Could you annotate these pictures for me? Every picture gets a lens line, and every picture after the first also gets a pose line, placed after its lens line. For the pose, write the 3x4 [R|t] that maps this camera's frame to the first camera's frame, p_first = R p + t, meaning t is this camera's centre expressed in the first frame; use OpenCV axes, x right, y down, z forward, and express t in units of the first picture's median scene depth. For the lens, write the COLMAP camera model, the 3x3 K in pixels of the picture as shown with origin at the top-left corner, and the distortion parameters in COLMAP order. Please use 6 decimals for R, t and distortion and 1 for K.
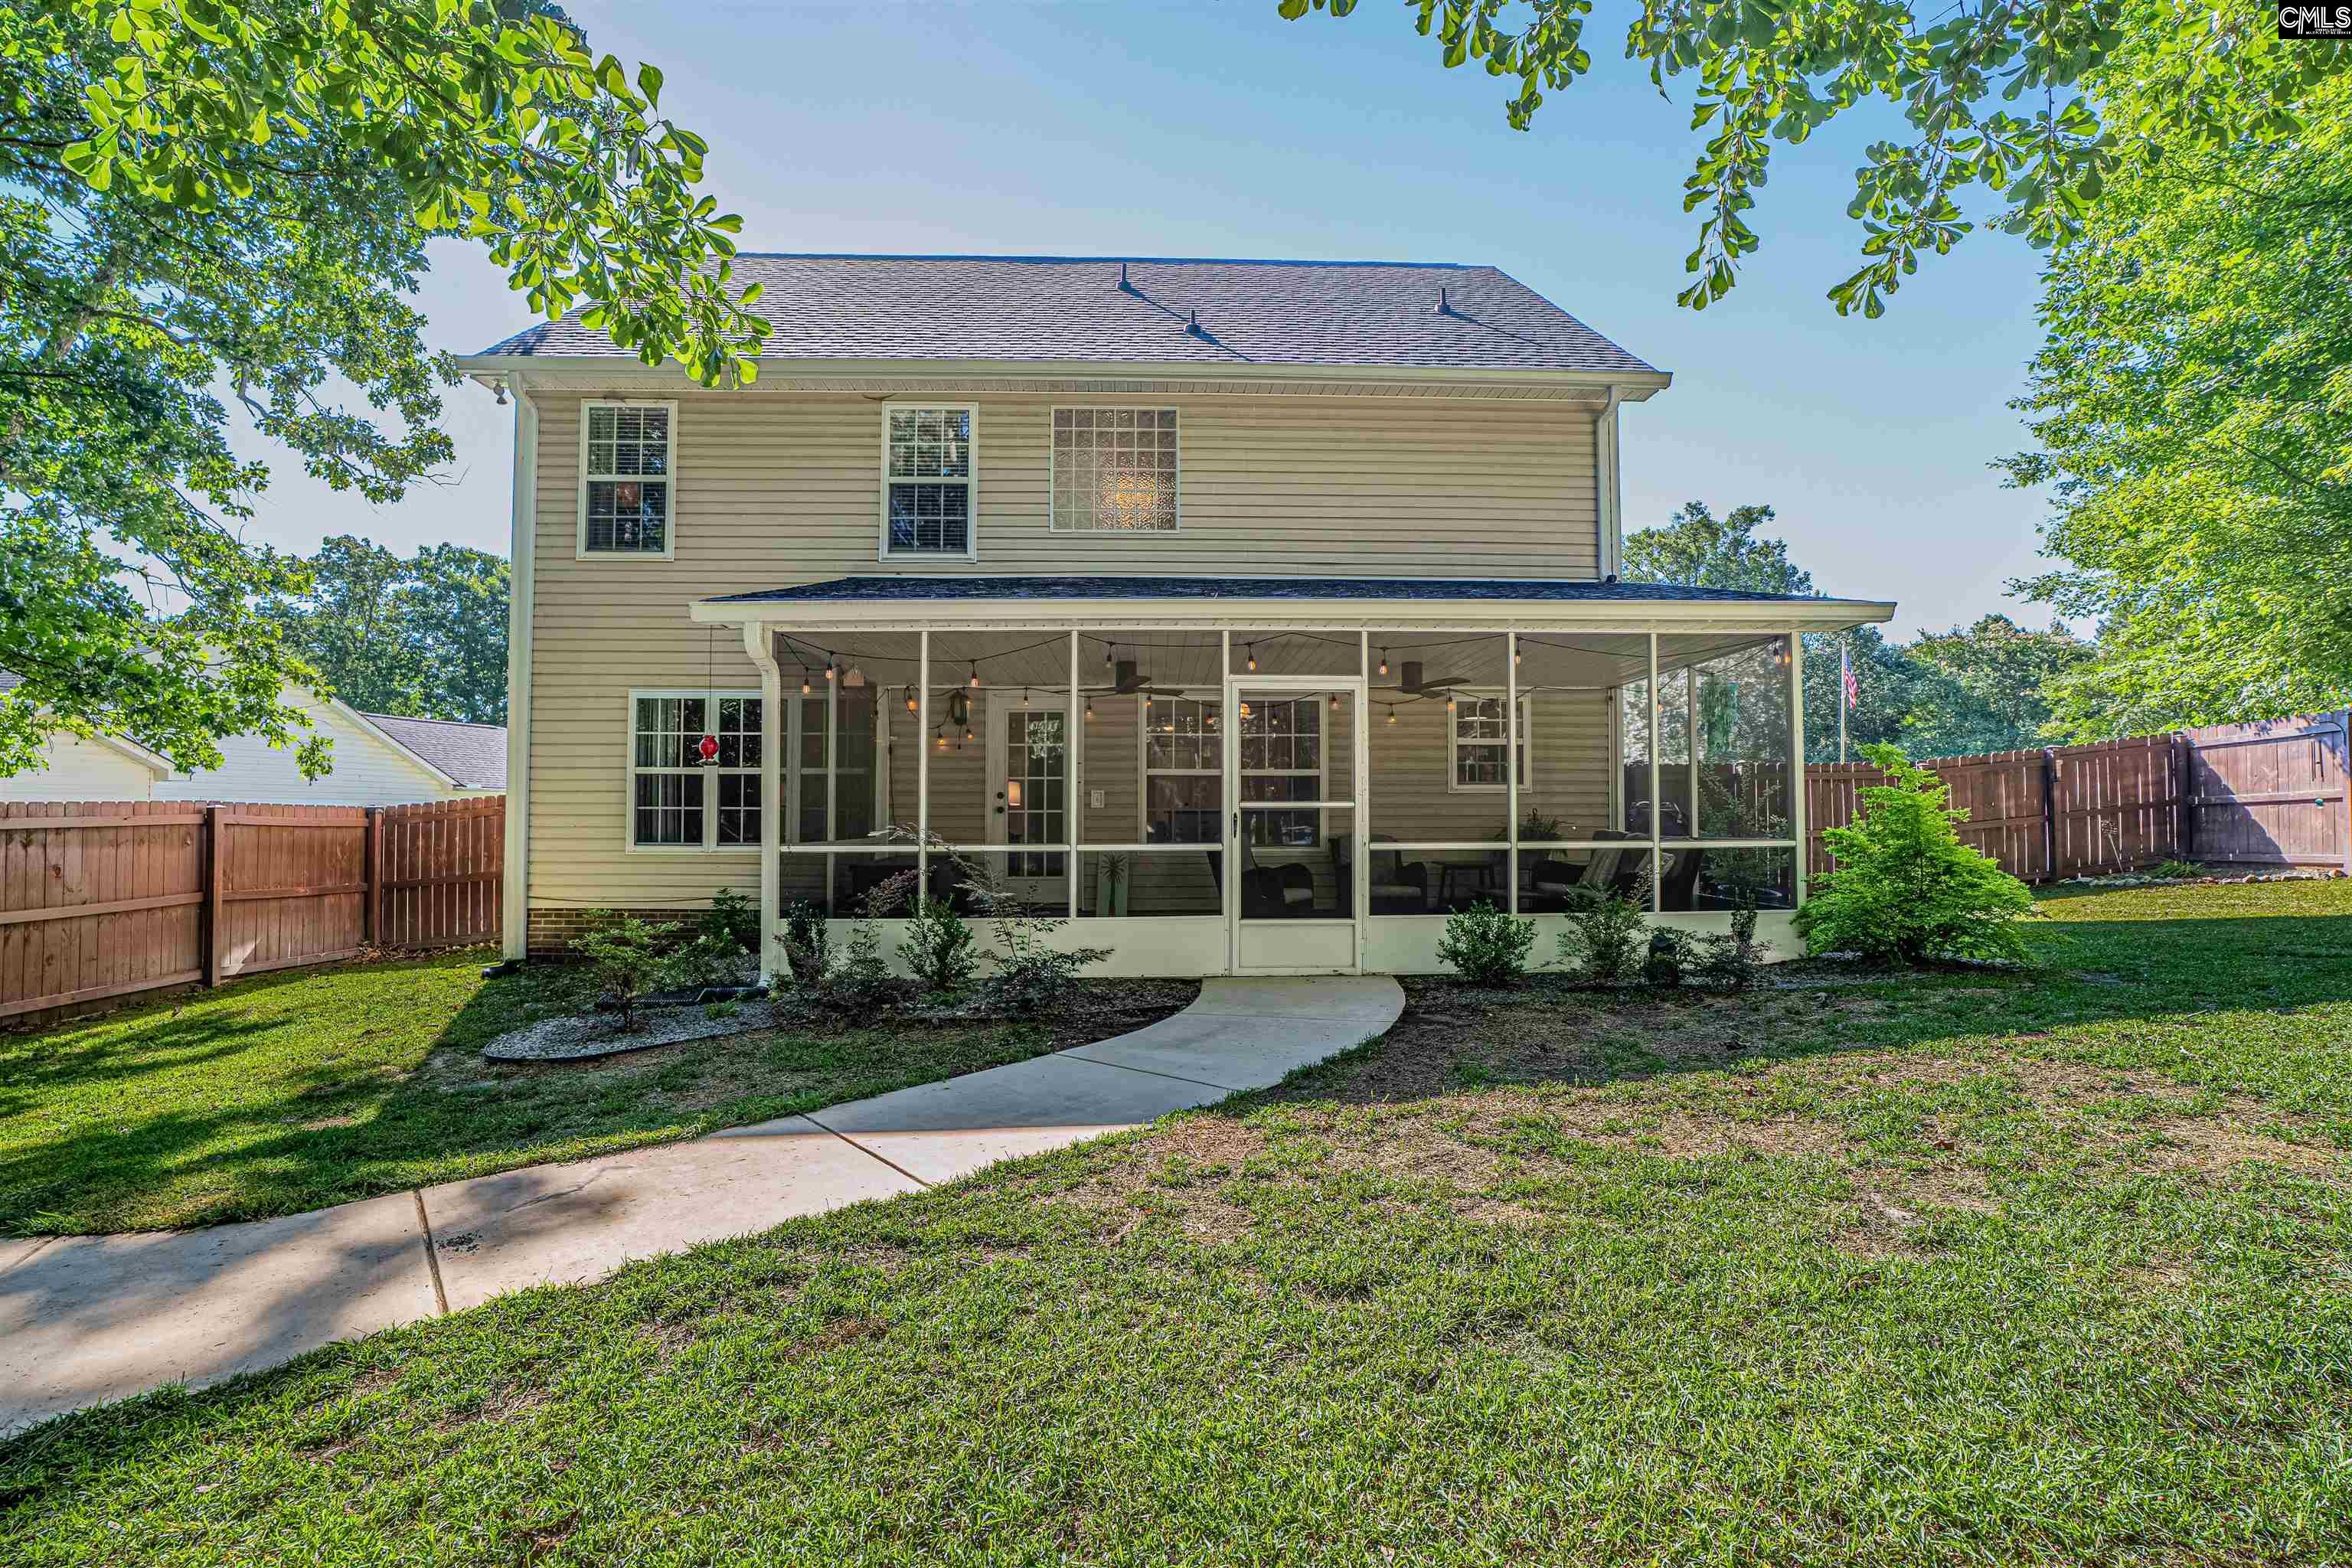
lens RADIAL K [[1064.3, 0, 1171.1], [0, 1064.3, 783.1], [0, 0, 1]] dist [-0.028624, 0.007770]
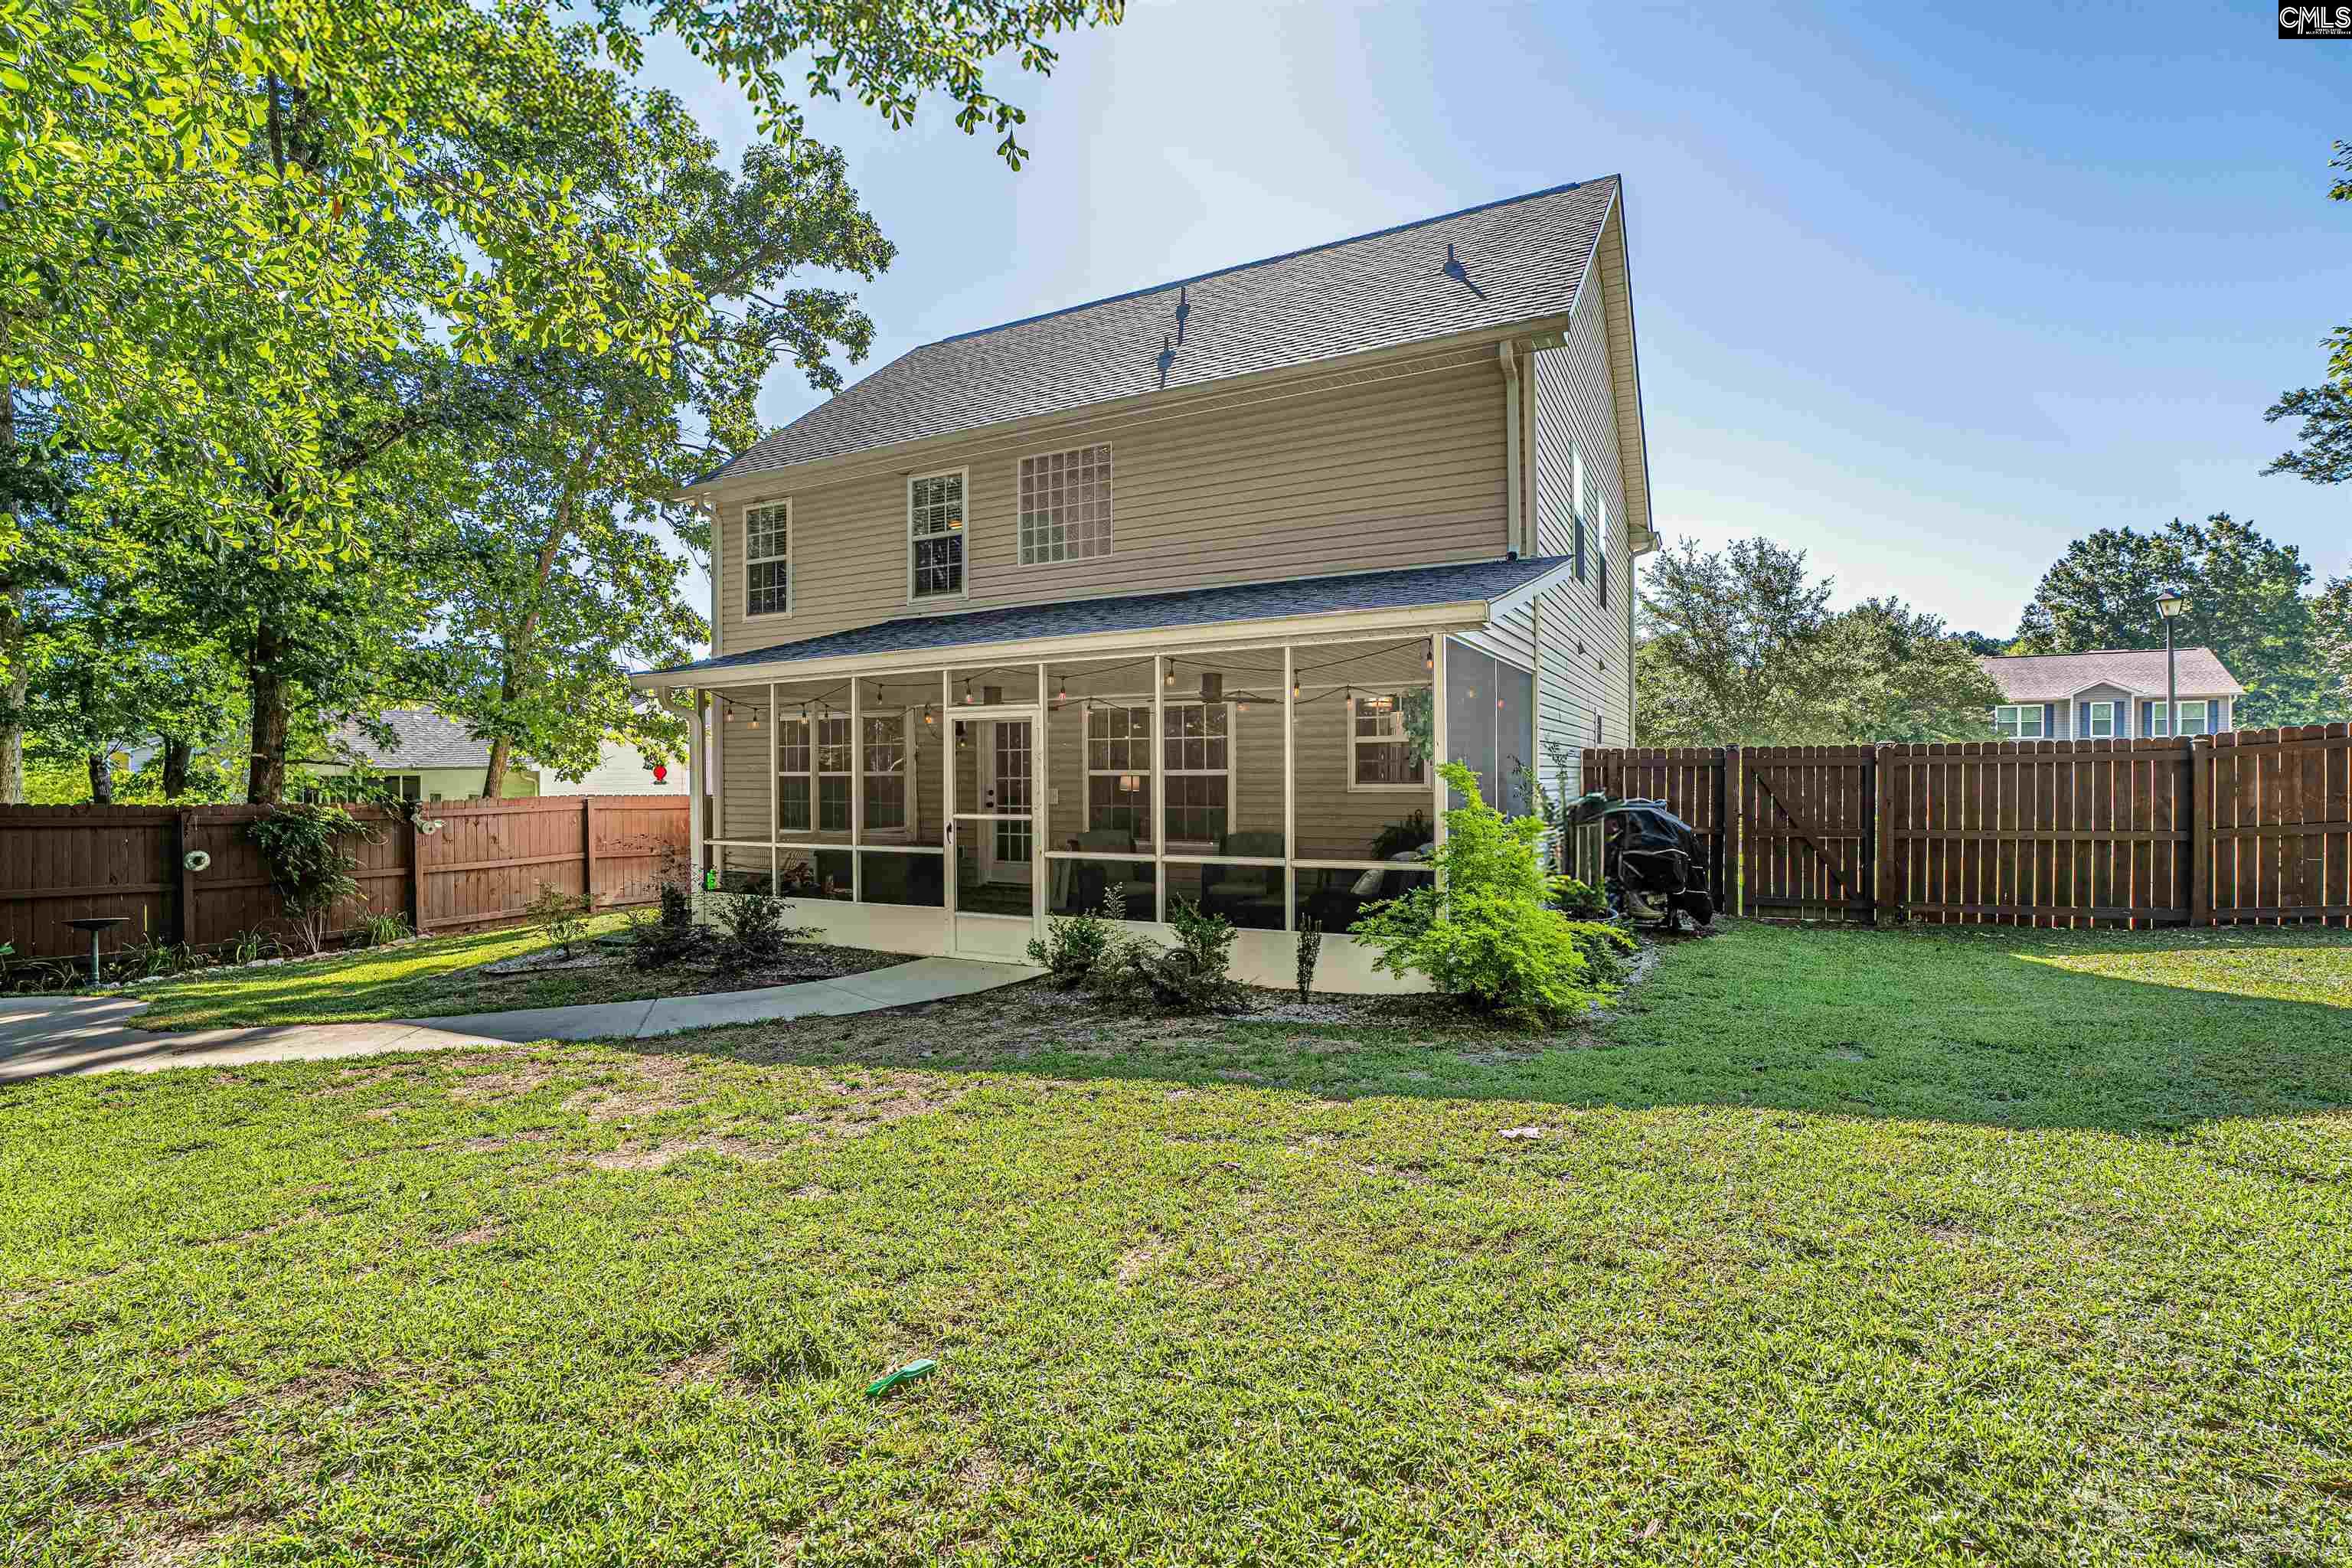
lens RADIAL K [[1064.3, 0, 1182.5], [0, 1064.3, 790.4], [0, 0, 1]] dist [-0.028624, 0.007770]
pose [[0.869275, 0.004245, -0.494310, 0.630459], [0.019761, 0.998865, 0.043330, -0.039368], [0.493933, -0.047434, 0.868205, 0.063223]]
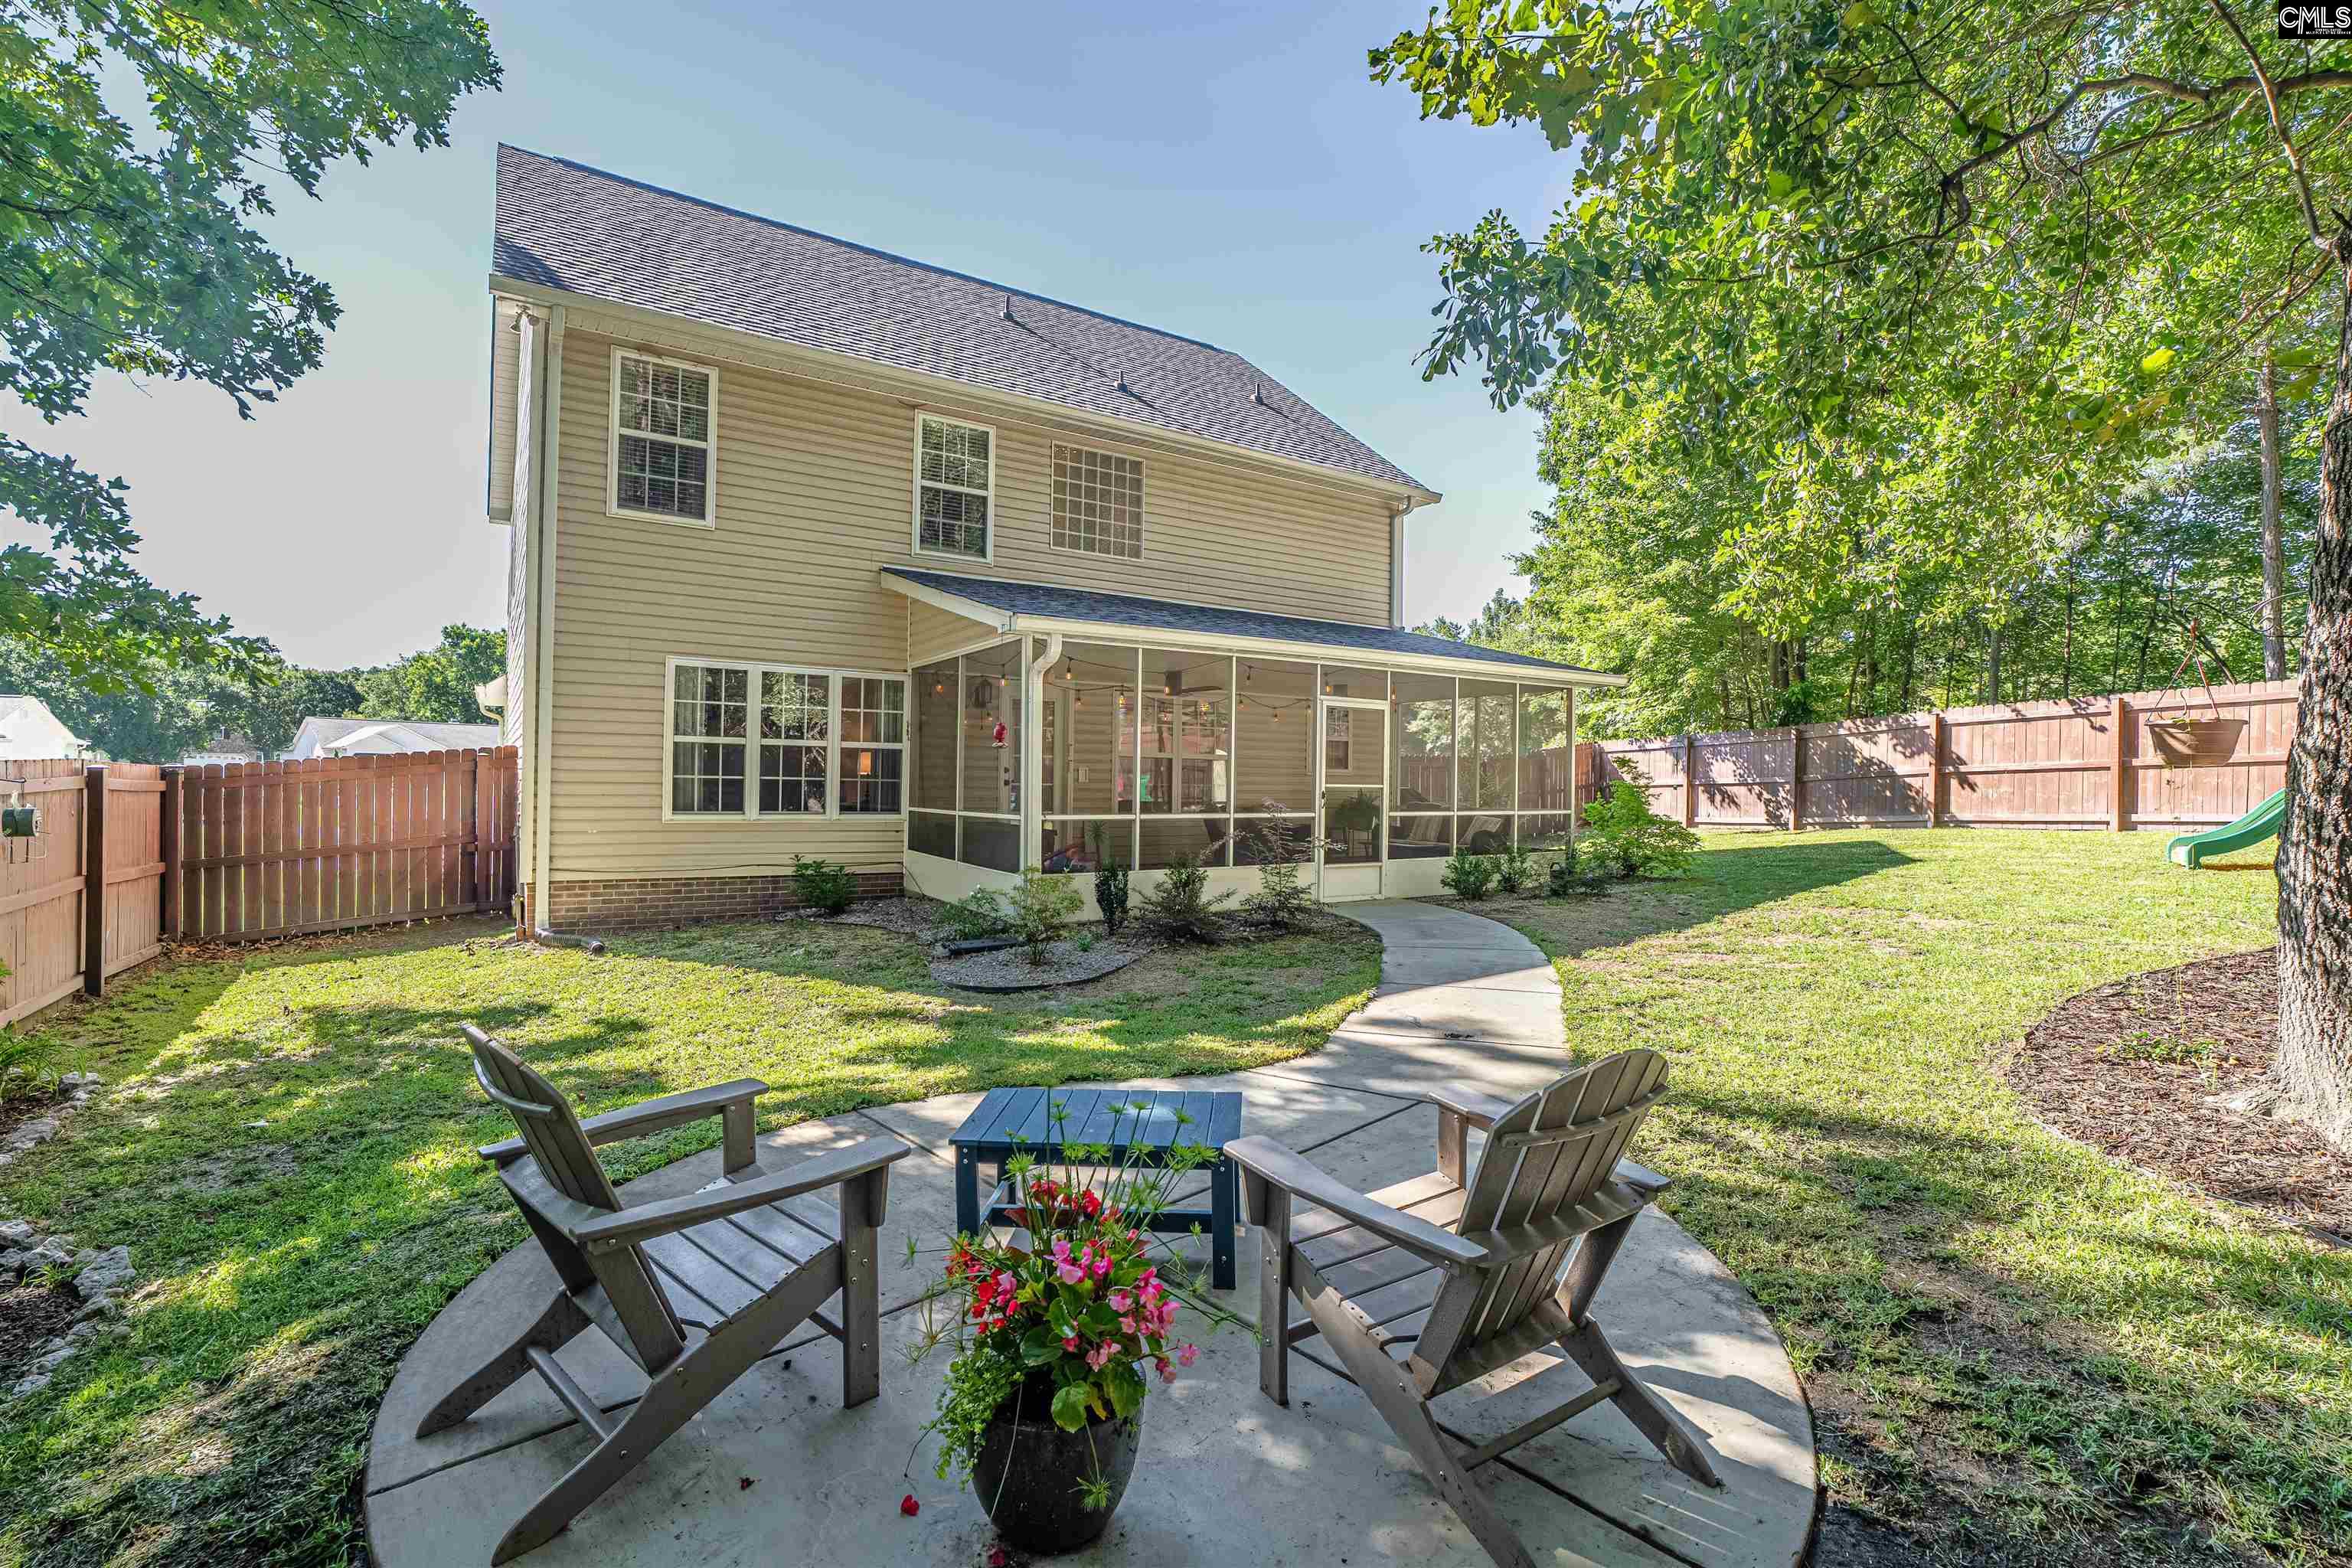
lens RADIAL K [[1064.3, 0, 1162.5], [0, 1064.3, 791.3], [0, 0, 1]] dist [-0.028624, 0.007770]
pose [[0.856538, 0.010937, 0.515967, -0.620189], [-0.030249, 0.999121, 0.029036, -0.004902], [-0.515196, -0.040478, 0.856116, -0.086171]]
